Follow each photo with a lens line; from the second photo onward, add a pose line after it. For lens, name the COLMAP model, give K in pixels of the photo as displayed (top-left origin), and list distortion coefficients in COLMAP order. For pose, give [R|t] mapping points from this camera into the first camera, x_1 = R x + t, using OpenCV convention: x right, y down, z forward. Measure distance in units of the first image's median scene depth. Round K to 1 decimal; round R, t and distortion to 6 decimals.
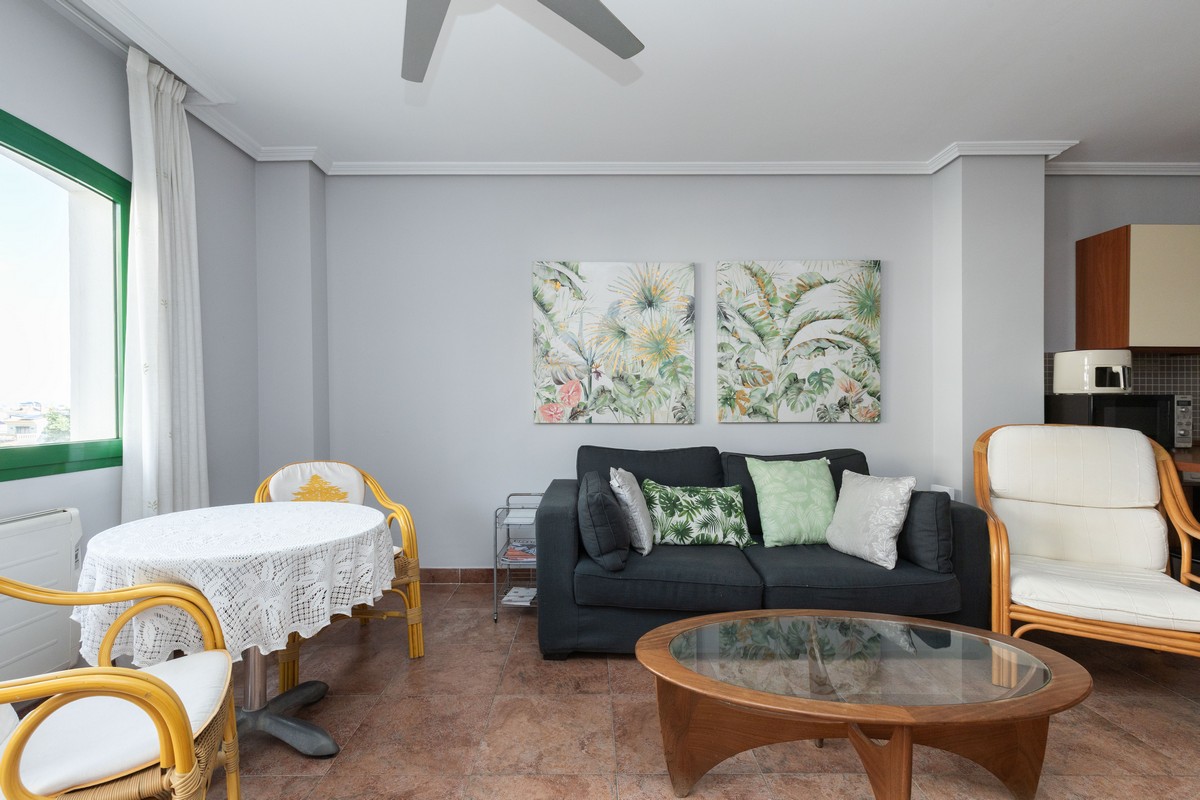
lens RADIAL K [[542.5, 0, 586.2], [0, 542.5, 404.8], [0, 0, 1]] dist [0.008955, -0.000911]
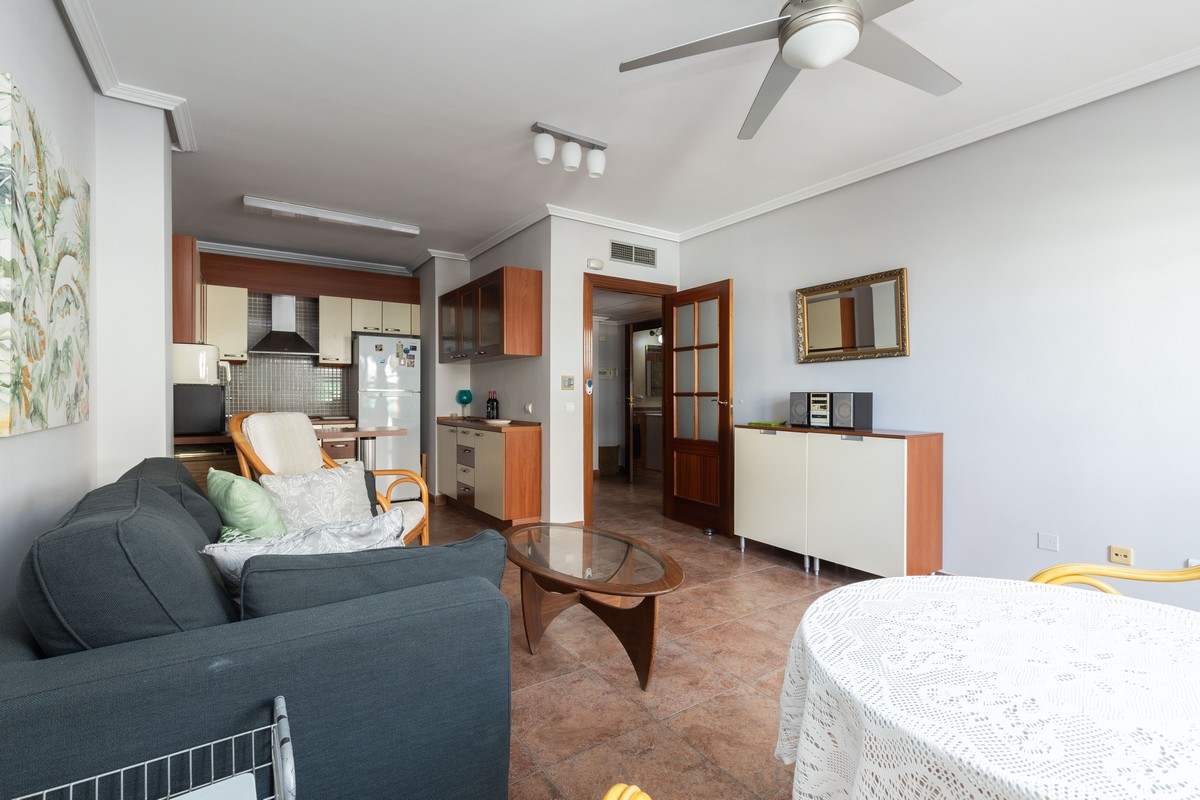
lens RADIAL K [[542.5, 0, 612.4], [0, 542.5, 392.6], [0, 0, 1]] dist [0.008955, -0.000911]
pose [[-0.571102, 0.000229, 0.820879, -0.407552], [0.002047, 0.999997, 0.001145, -0.003050], [-0.820876, 0.002334, -0.571101, 0.852219]]
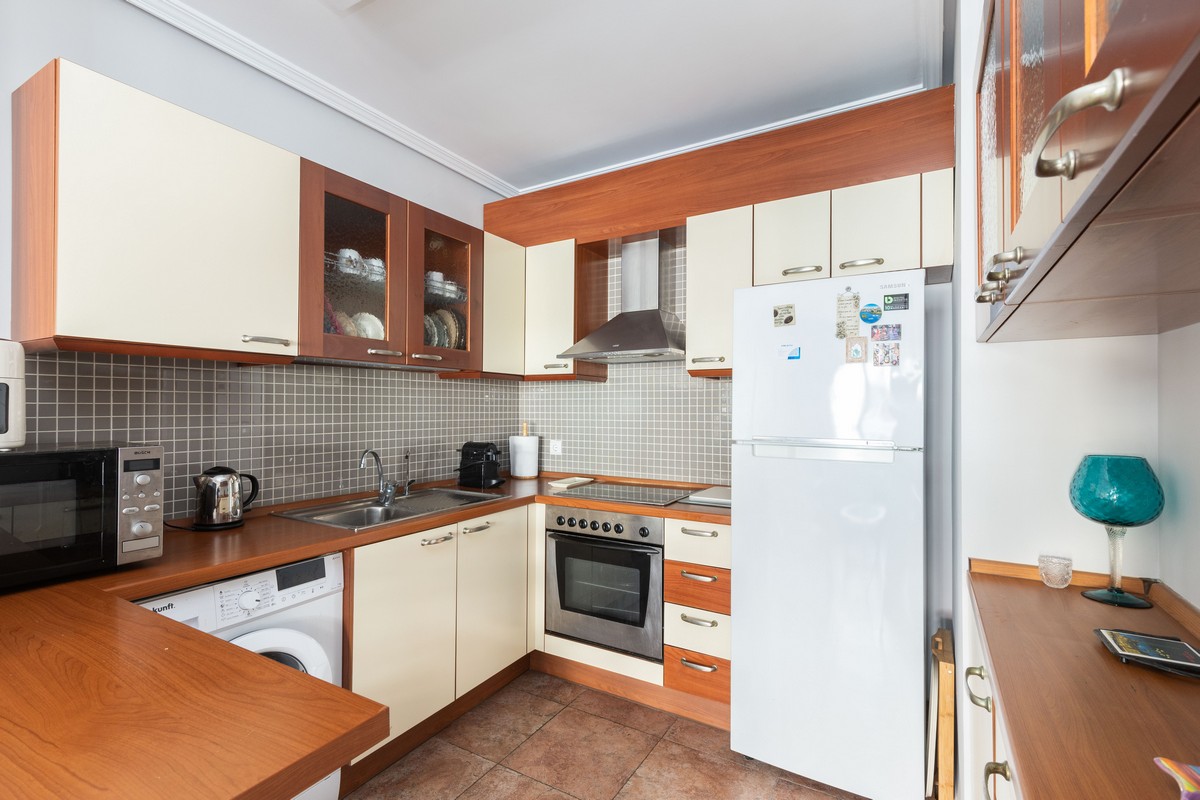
lens RADIAL K [[542.5, 0, 599.2], [0, 542.5, 402.0], [0, 0, 1]] dist [0.008955, -0.000911]
pose [[0.515841, 0.006935, 0.856656, 0.775536], [0.002491, 0.999951, -0.009595, -0.044617], [-0.856680, 0.007084, 0.515799, 0.367395]]
